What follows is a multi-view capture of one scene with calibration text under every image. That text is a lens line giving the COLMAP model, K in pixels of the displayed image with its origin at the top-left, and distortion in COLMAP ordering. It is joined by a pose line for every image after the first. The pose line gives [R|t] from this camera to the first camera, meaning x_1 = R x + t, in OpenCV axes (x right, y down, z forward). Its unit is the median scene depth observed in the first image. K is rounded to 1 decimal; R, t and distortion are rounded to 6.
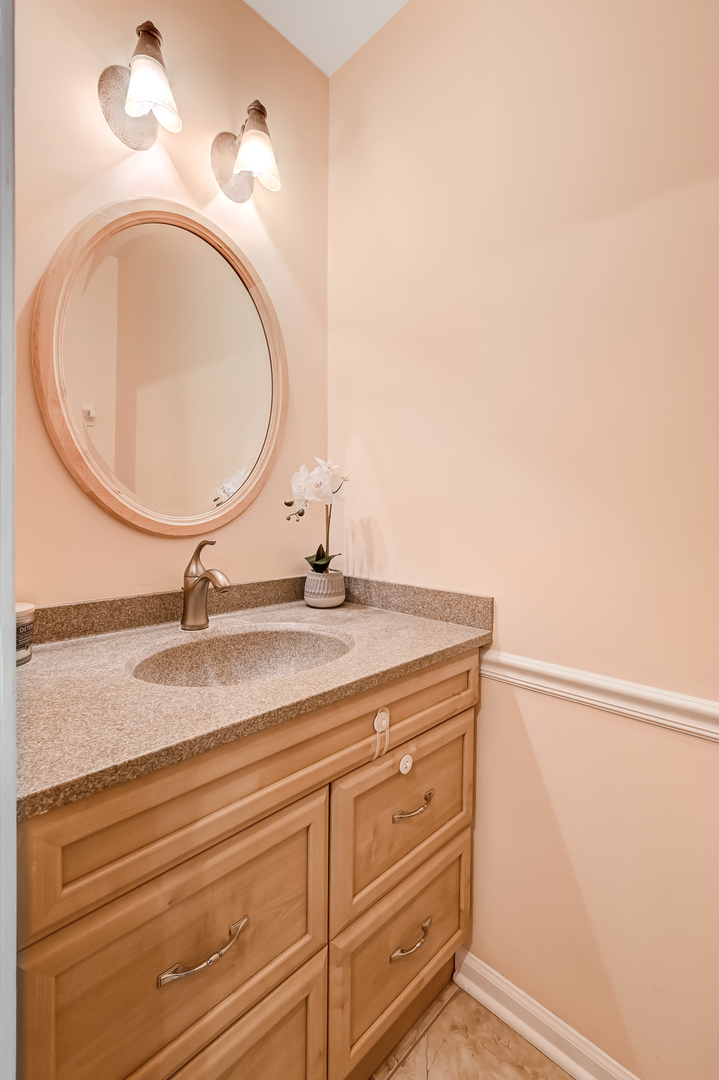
lens RADIAL K [[464.3, 0, 360.2], [0, 464.3, 533.6], [0, 0, 1]] dist [0.004148, 0.000296]
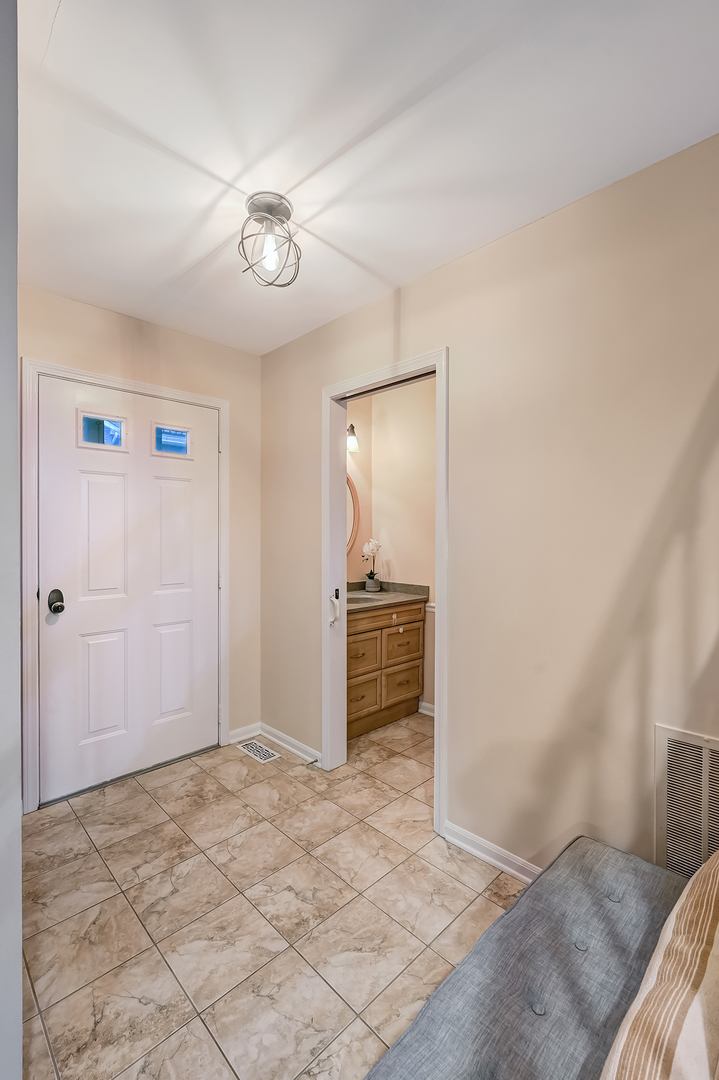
lens RADIAL K [[464.3, 0, 356.3], [0, 464.3, 543.1], [0, 0, 1]] dist [0.004148, 0.000296]
pose [[0.999698, -0.007116, -0.023514, -0.133718], [0.006251, 0.999308, -0.036671, -0.041129], [0.023759, 0.036513, 0.999051, -2.202963]]
